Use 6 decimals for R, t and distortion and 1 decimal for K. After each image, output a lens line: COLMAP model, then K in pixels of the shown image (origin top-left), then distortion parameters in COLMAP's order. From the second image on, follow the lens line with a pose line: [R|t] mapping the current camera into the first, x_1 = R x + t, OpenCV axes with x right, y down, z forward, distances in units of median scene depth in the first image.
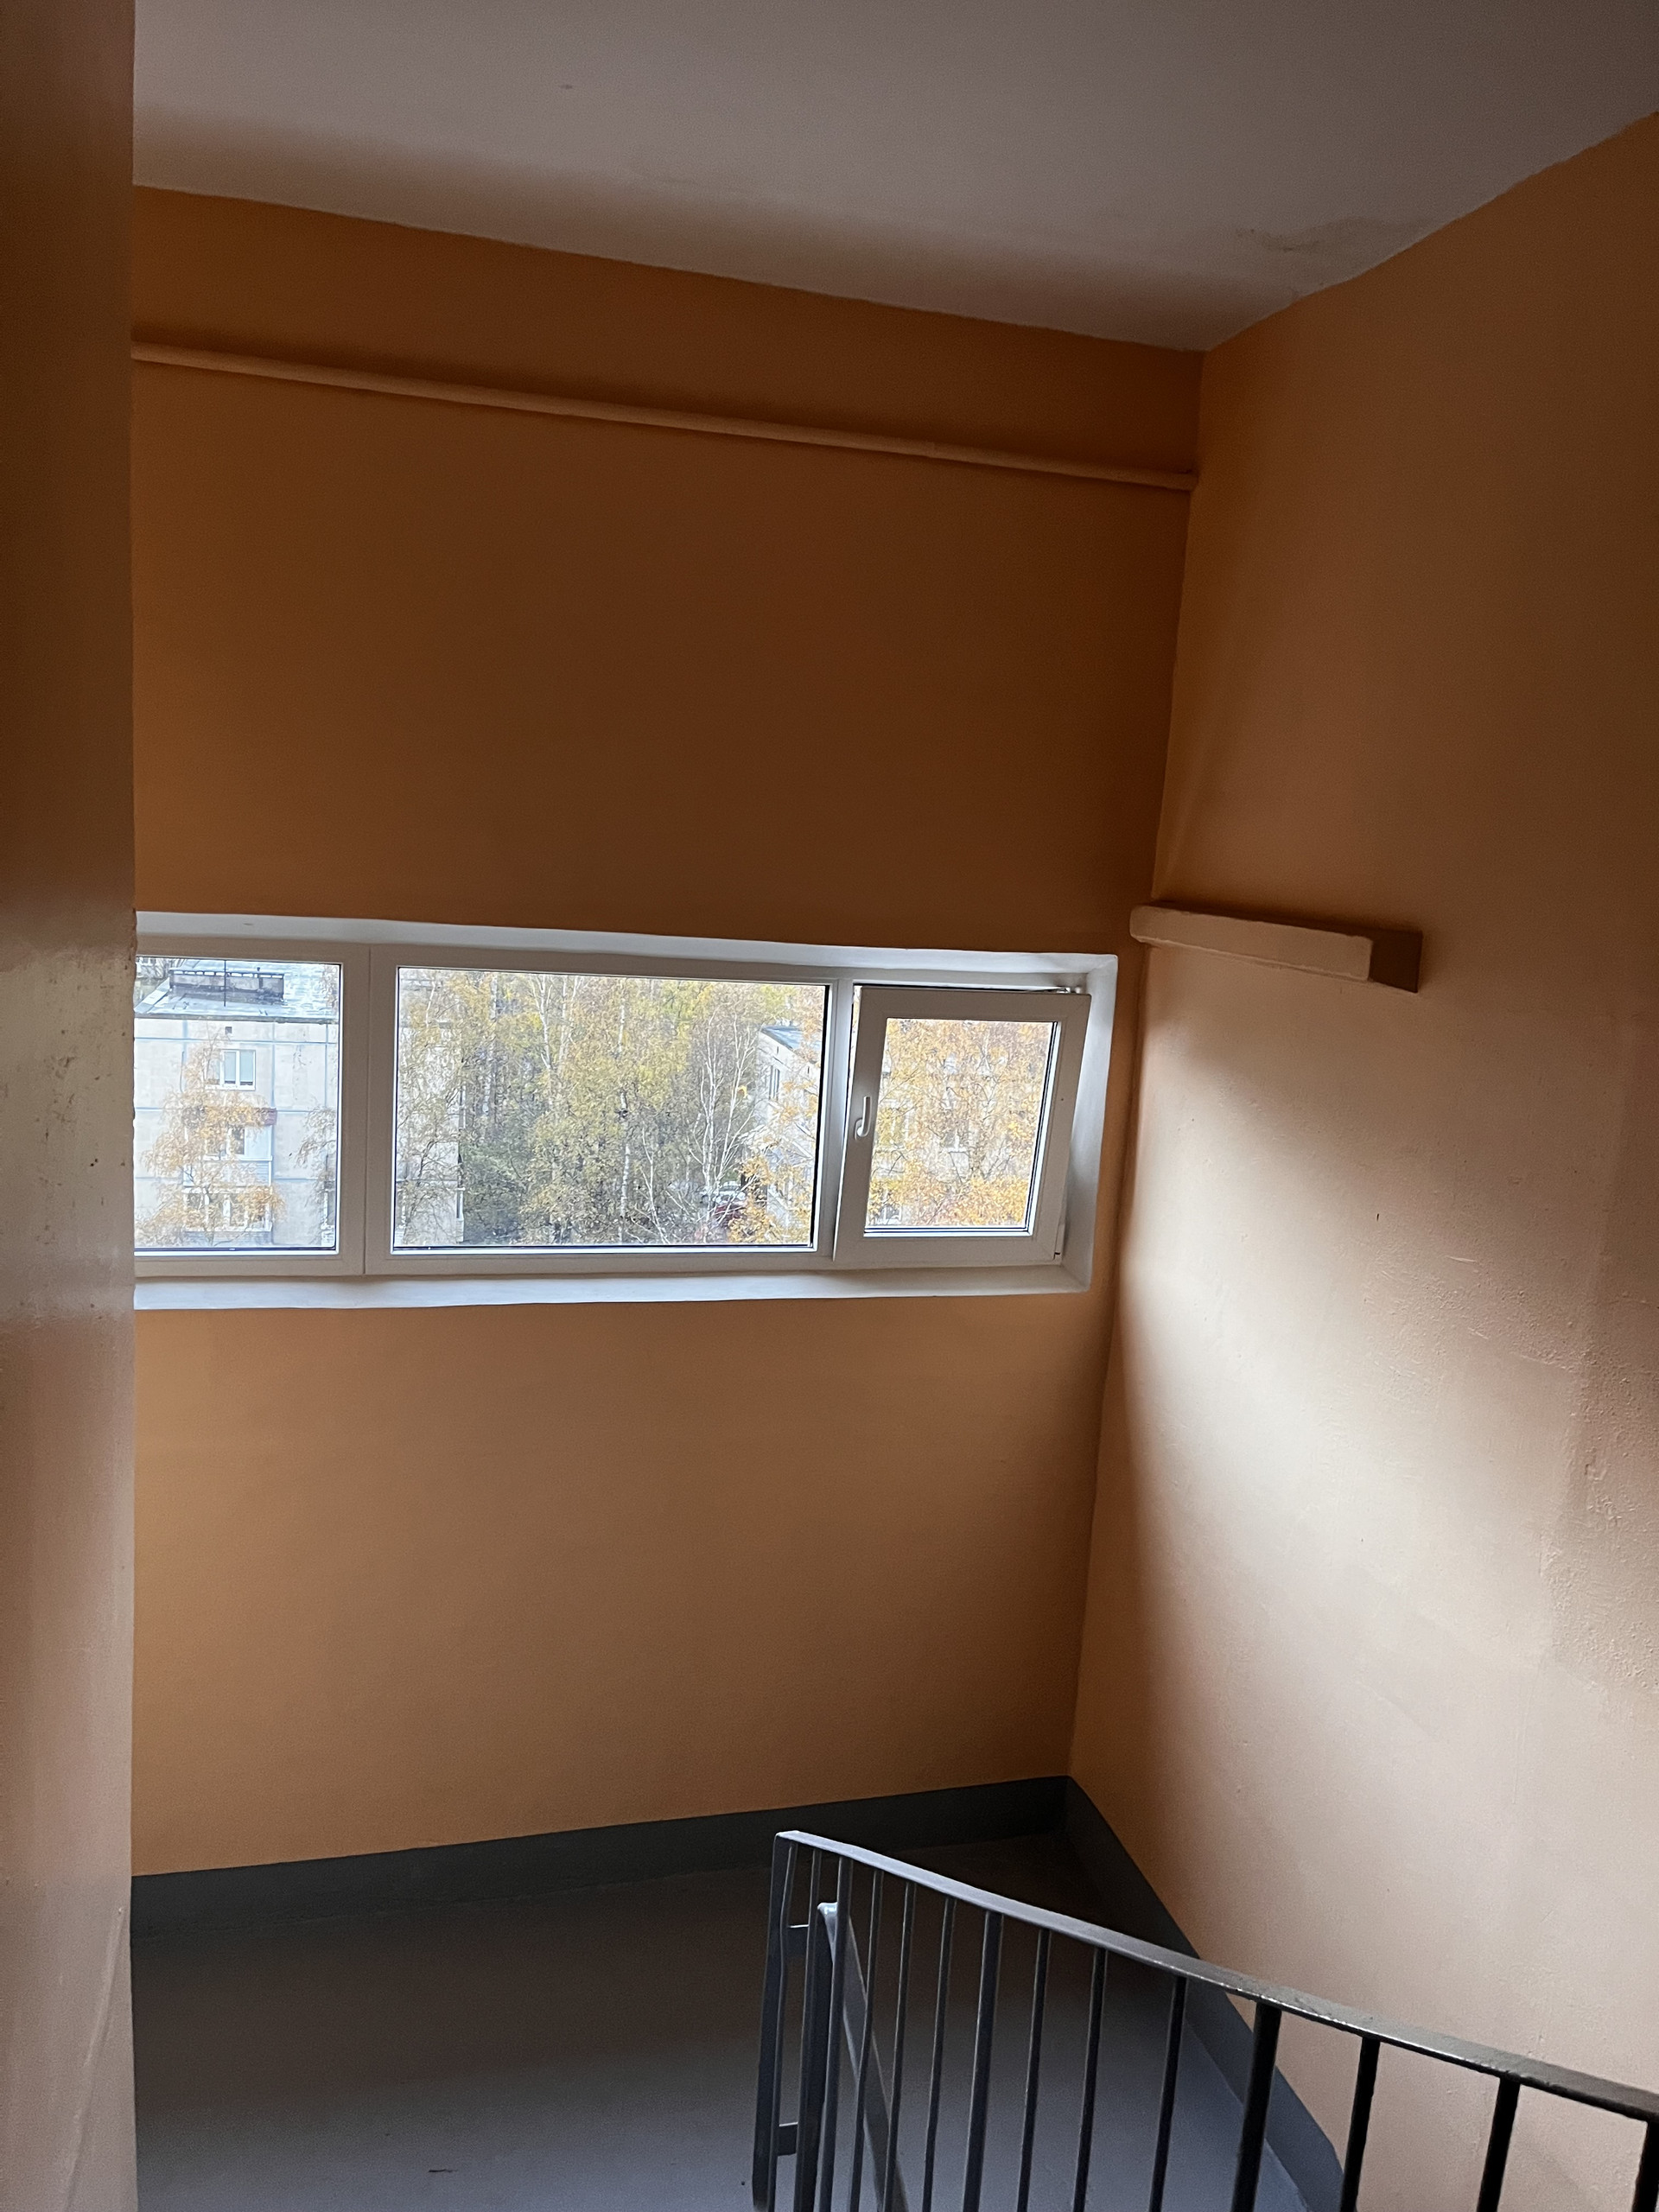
lens RADIAL K [[1661.7, 0, 858.2], [0, 1661.7, 1121.1], [0, 0, 1]] dist [0.079120, -0.100808]
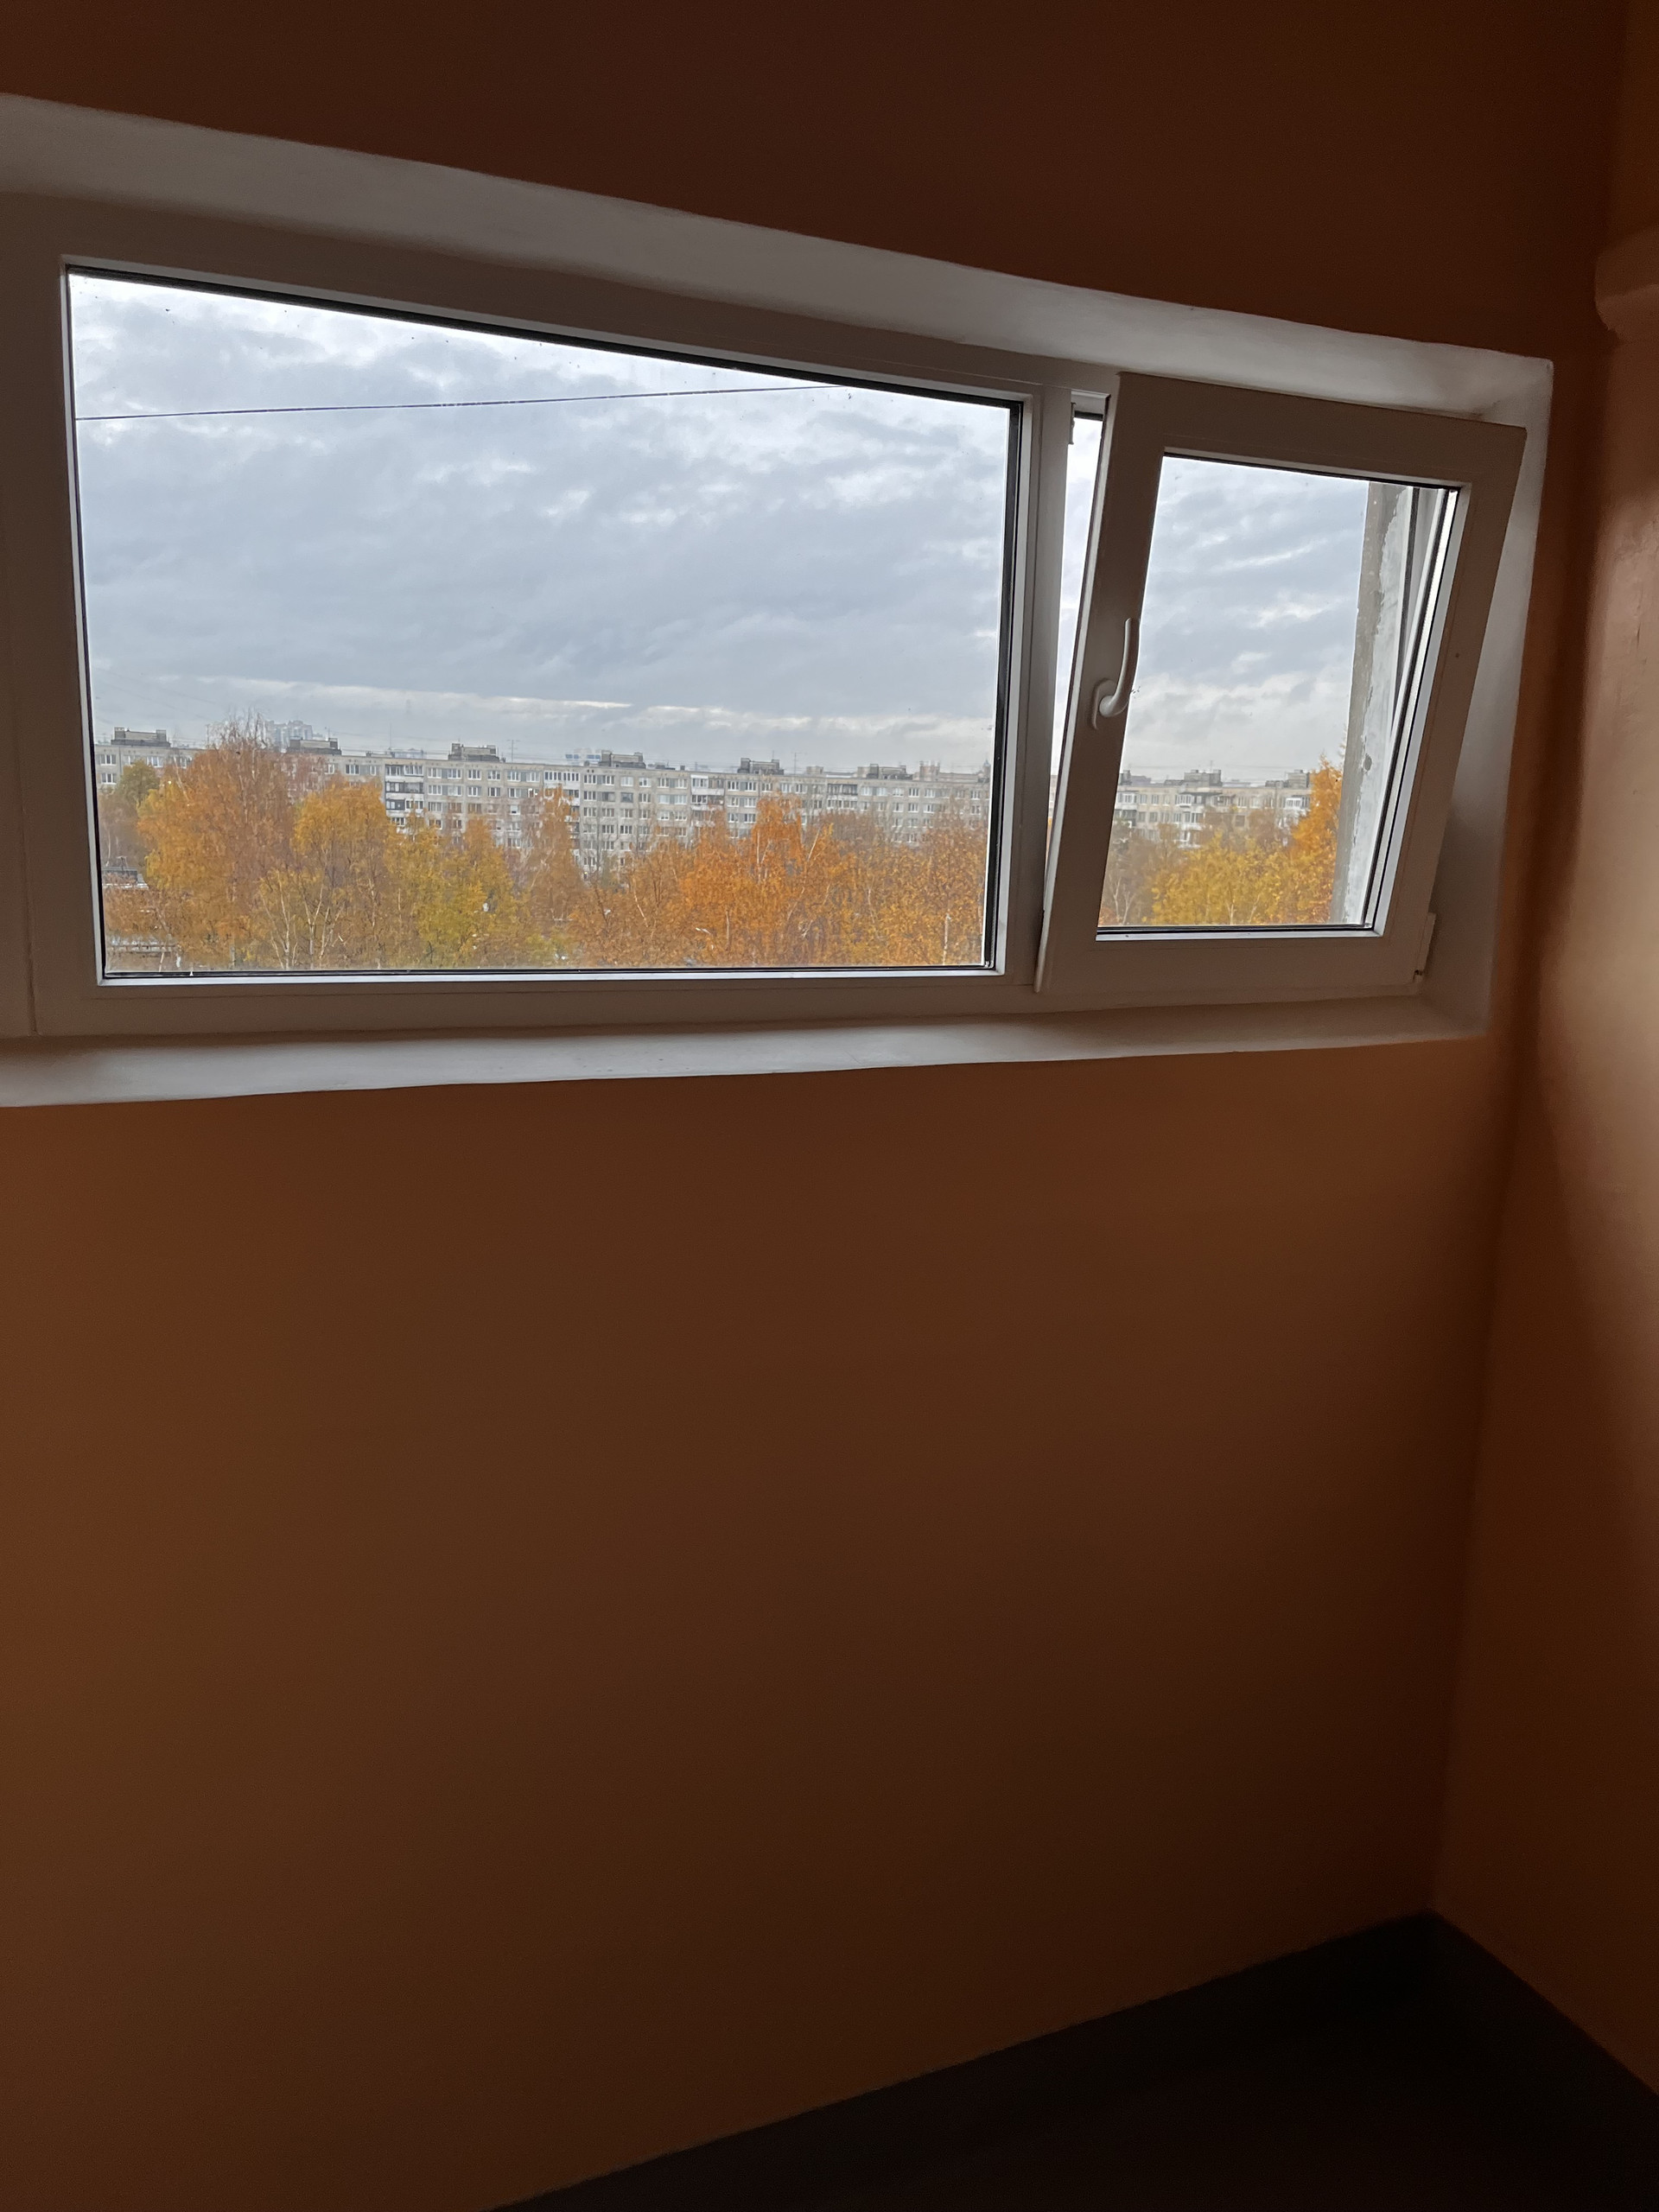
lens RADIAL K [[1661.7, 0, 858.2], [0, 1661.7, 1121.1], [0, 0, 1]] dist [0.079120, -0.100808]
pose [[0.987726, -0.059860, 0.144268, -0.143035], [0.056650, 0.998049, 0.026259, 0.106886], [-0.145558, -0.017764, 0.989190, 0.513152]]
